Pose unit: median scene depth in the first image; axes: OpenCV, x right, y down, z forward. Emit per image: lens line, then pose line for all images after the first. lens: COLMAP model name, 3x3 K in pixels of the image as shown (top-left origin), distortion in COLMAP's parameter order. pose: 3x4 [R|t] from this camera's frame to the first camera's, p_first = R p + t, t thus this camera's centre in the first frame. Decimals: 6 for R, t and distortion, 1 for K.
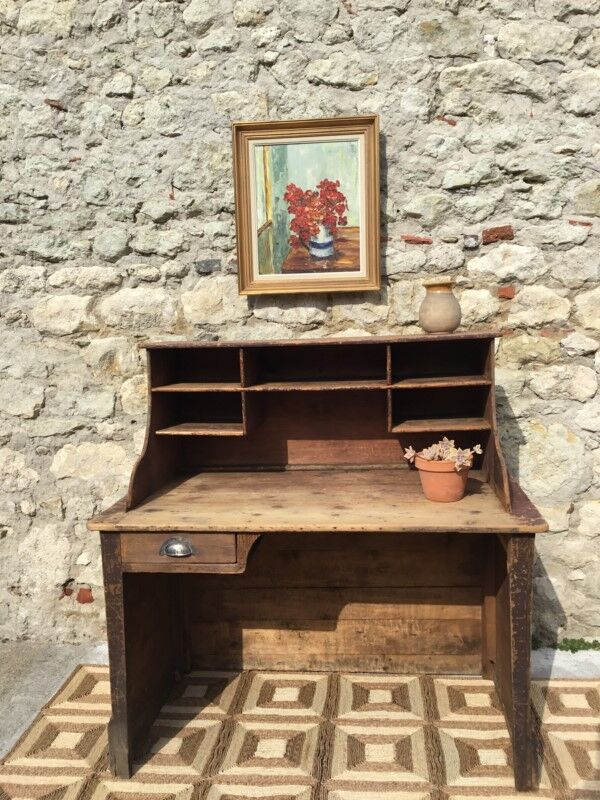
lens RADIAL K [[718.5, 0, 302.1], [0, 718.5, 396.8], [0, 0, 1]] dist [0.122443, -0.262931]
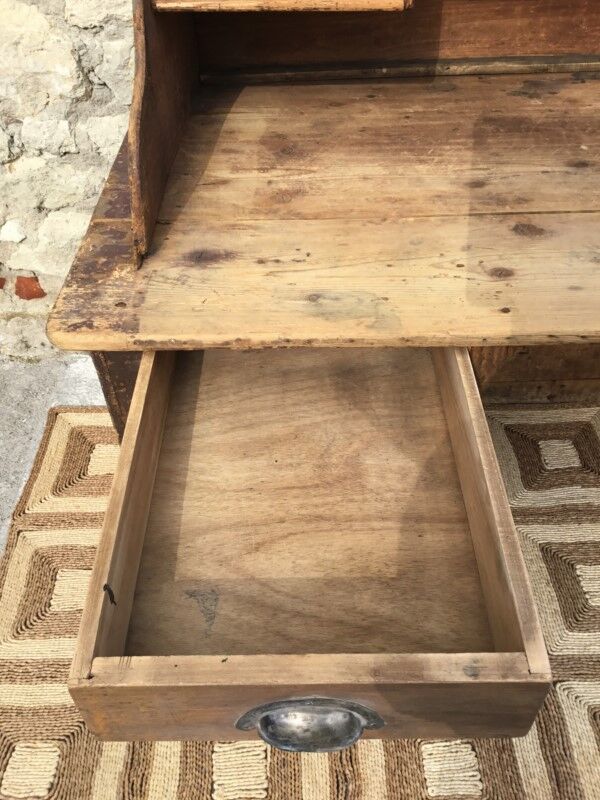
lens RADIAL K [[729.9, 0, 300.5], [0, 729.9, 393.0], [0, 0, 1]] dist [0.063126, -0.126644]
pose [[0.993794, -0.072788, 0.084114, -0.148967], [0.008789, 0.805198, 0.592941, -0.009927], [-0.110888, -0.588522, 0.800841, 0.491892]]
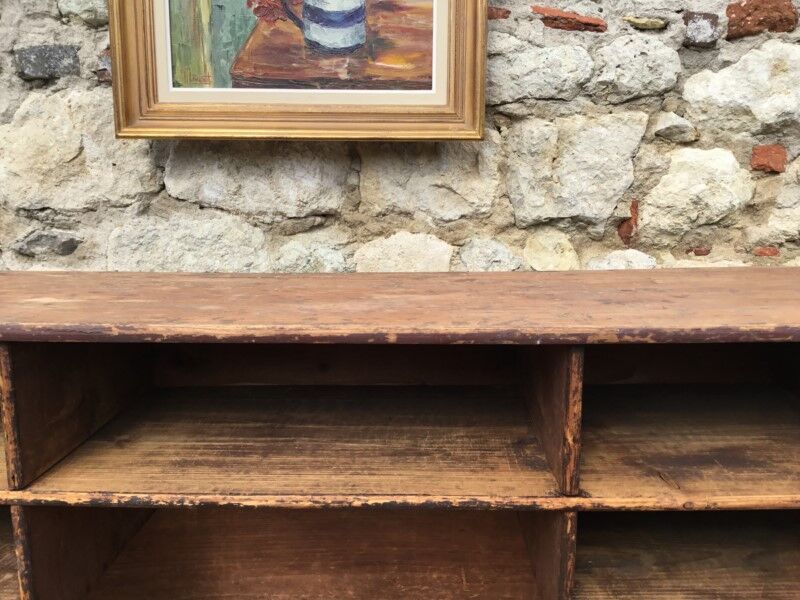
lens RADIAL K [[729.9, 0, 405.4], [0, 729.9, 305.0], [0, 0, 1]] dist [0.063126, -0.126644]
pose [[0.994047, 0.014361, 0.107999, 0.024262], [-0.021381, 0.997713, 0.064121, -0.081763], [-0.106831, -0.066048, 0.992081, 0.596313]]
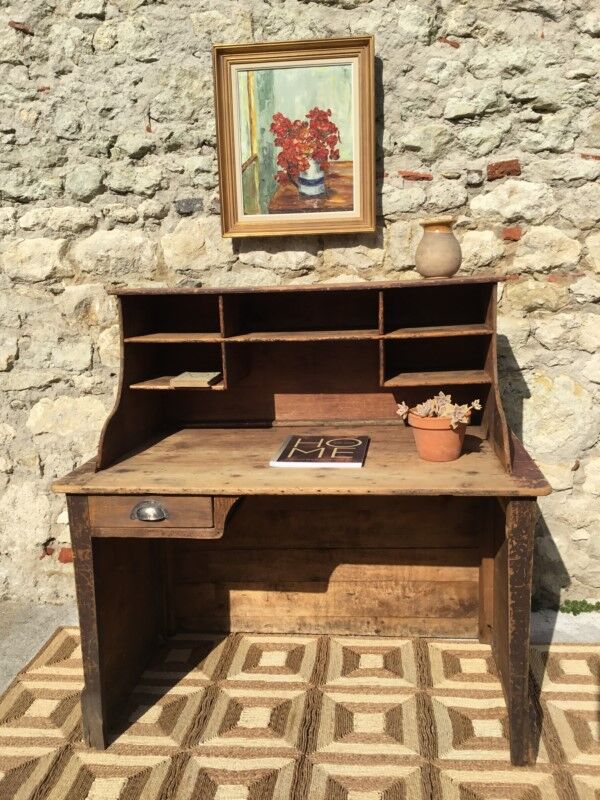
lens RADIAL K [[718.5, 0, 302.1], [0, 718.5, 396.8], [0, 0, 1]] dist [0.122443, -0.262931]
pose [[0.999978, -0.001278, -0.006436, 0.020676], [0.001711, 0.997701, 0.067742, 0.000015], [0.006334, -0.067752, 0.997682, 0.063008]]
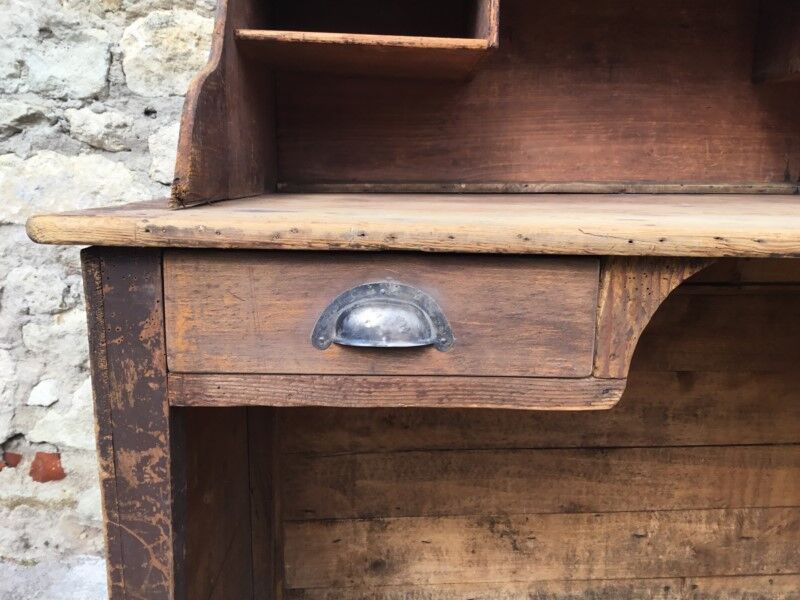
lens RADIAL K [[721.7, 0, 403.5], [0, 721.7, 302.3], [0, 0, 1]] dist [0.104268, -0.204400]
pose [[0.988316, 0.018543, 0.151284, -0.147800], [-0.028808, 0.997407, 0.065945, 0.132619], [-0.149669, -0.069532, 0.986288, 0.523823]]
